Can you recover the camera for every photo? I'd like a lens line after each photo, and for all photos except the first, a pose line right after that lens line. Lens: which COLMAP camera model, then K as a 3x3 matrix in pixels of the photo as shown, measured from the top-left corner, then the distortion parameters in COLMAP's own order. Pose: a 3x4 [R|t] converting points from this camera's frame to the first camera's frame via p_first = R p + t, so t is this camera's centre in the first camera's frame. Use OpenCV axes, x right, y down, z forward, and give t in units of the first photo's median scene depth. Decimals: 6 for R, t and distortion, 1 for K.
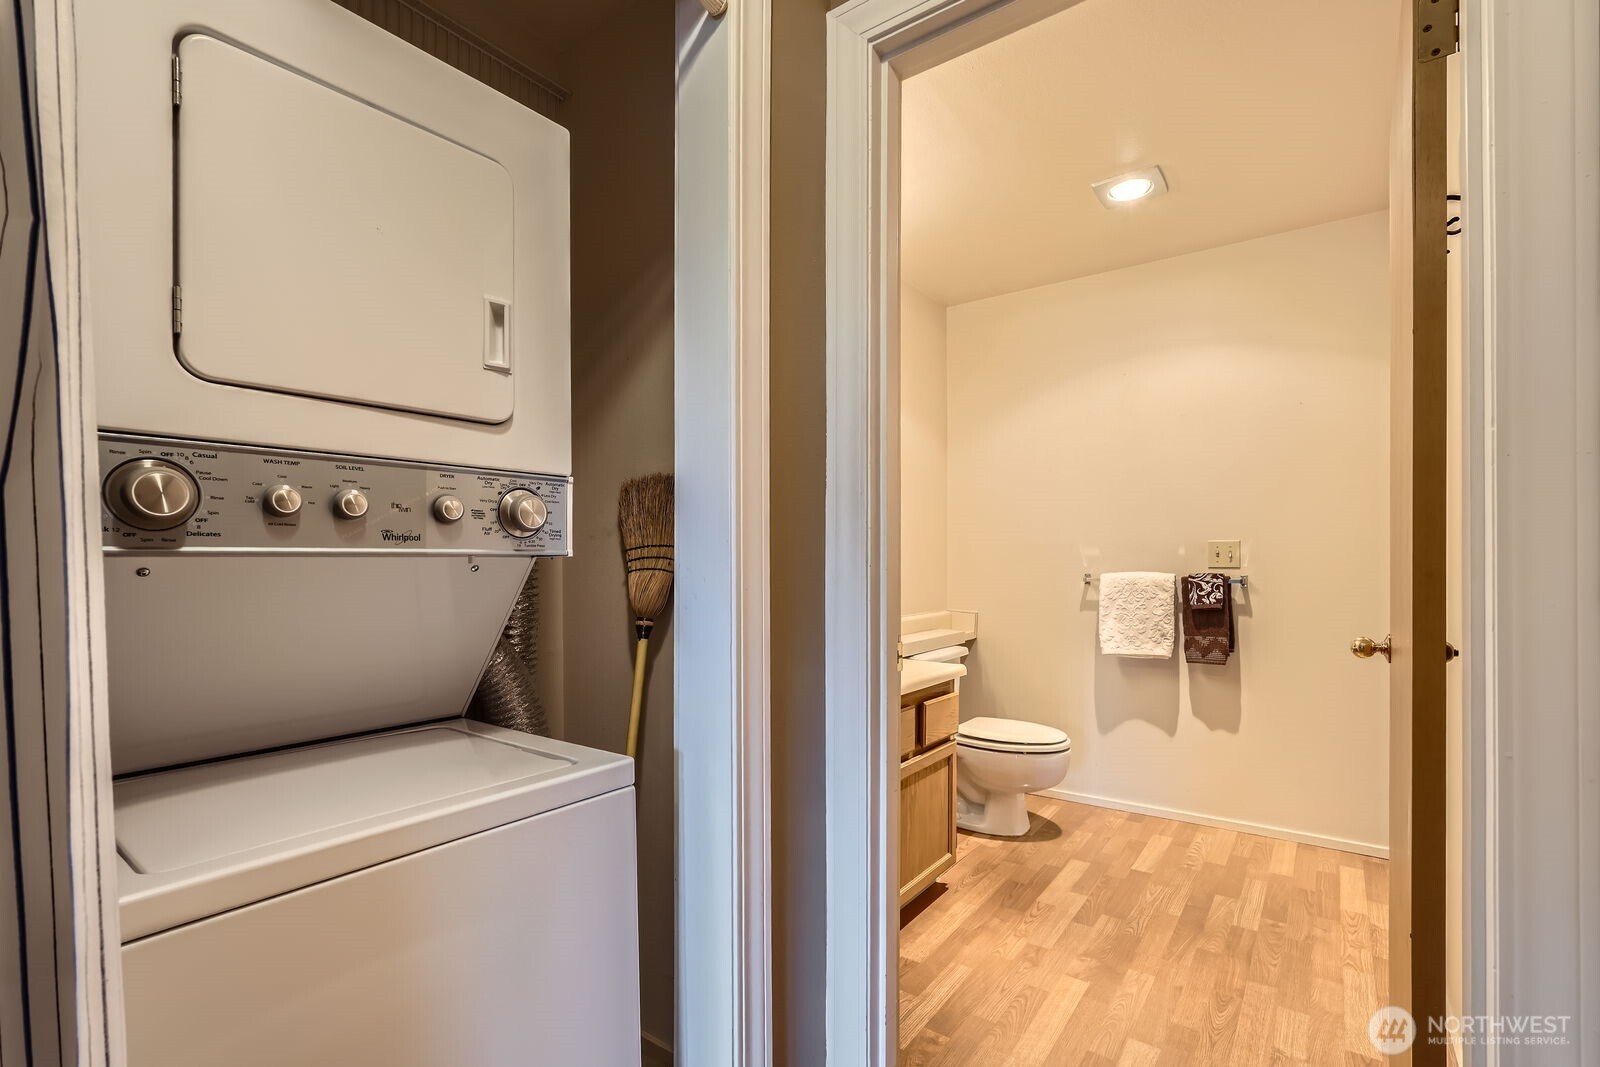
lens RADIAL K [[734.0, 0, 795.0], [0, 734.0, 561.4], [0, 0, 1]] dist [0.001163, -0.000003]
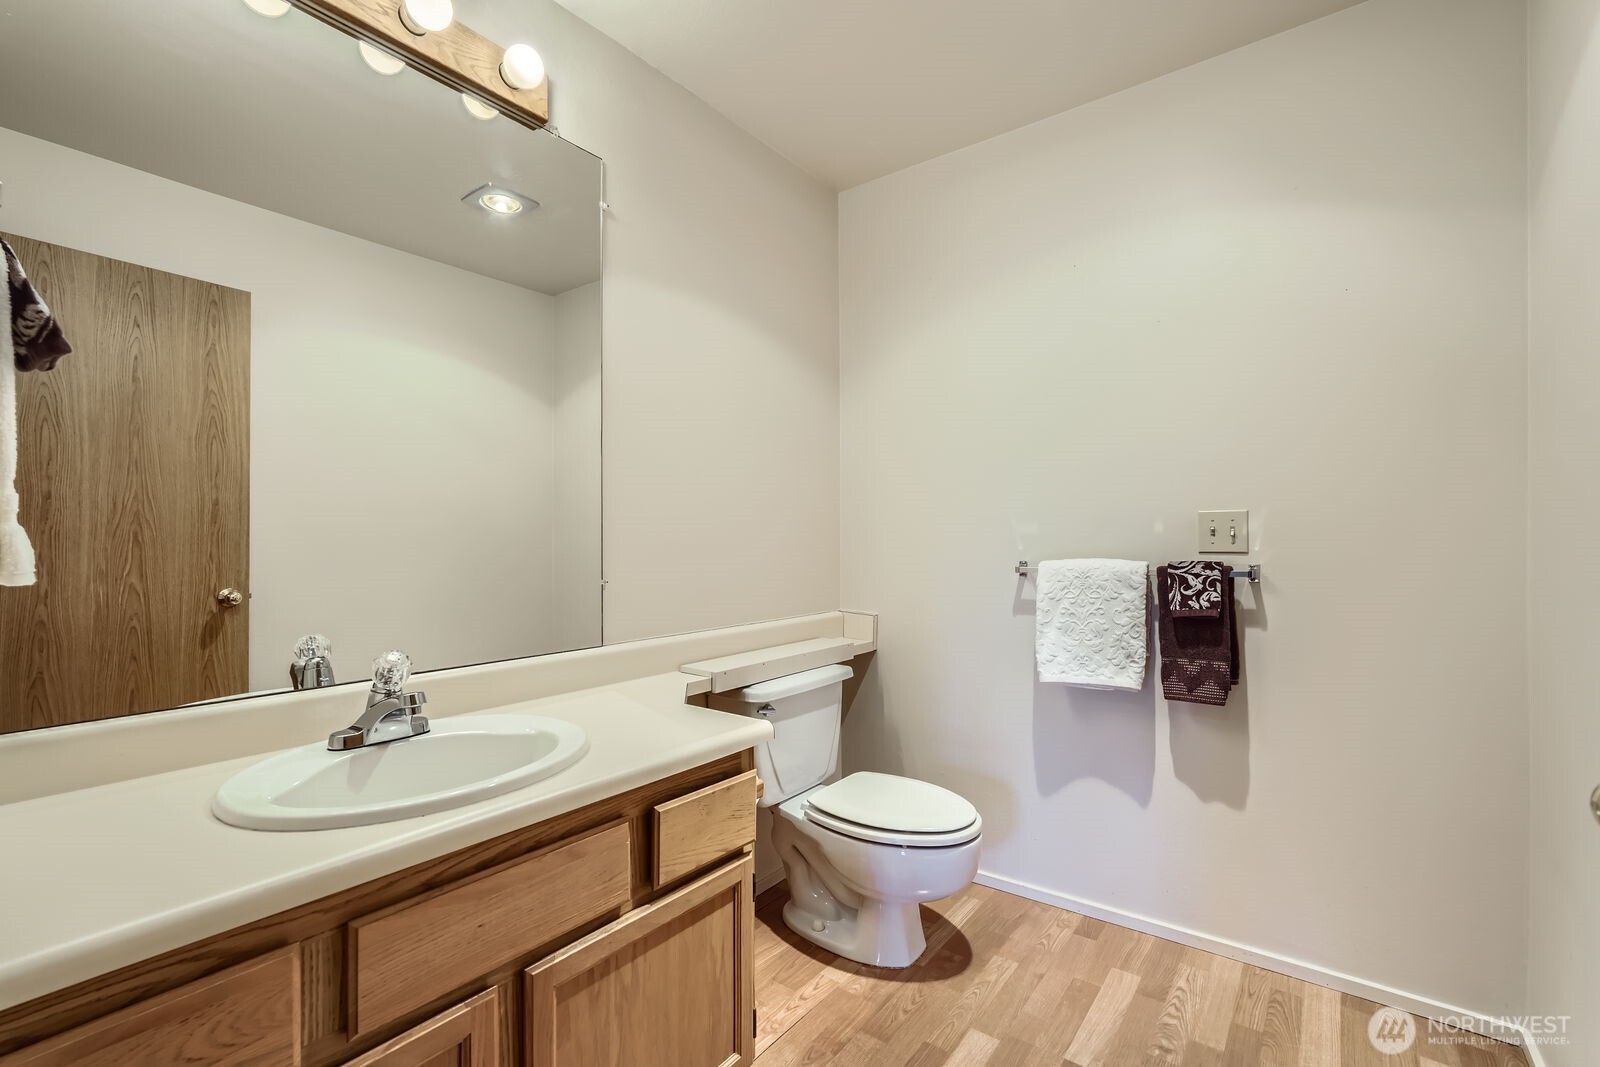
lens RADIAL K [[703.7, 0, 799.6], [0, 703.7, 542.8], [0, 0, 1]] dist [-0.003003, -0.000192]
pose [[0.999826, -0.001448, -0.018617, 0.222109], [0.001453, 0.999999, 0.000262, -0.000634], [0.018617, -0.000289, 0.999827, 0.372299]]
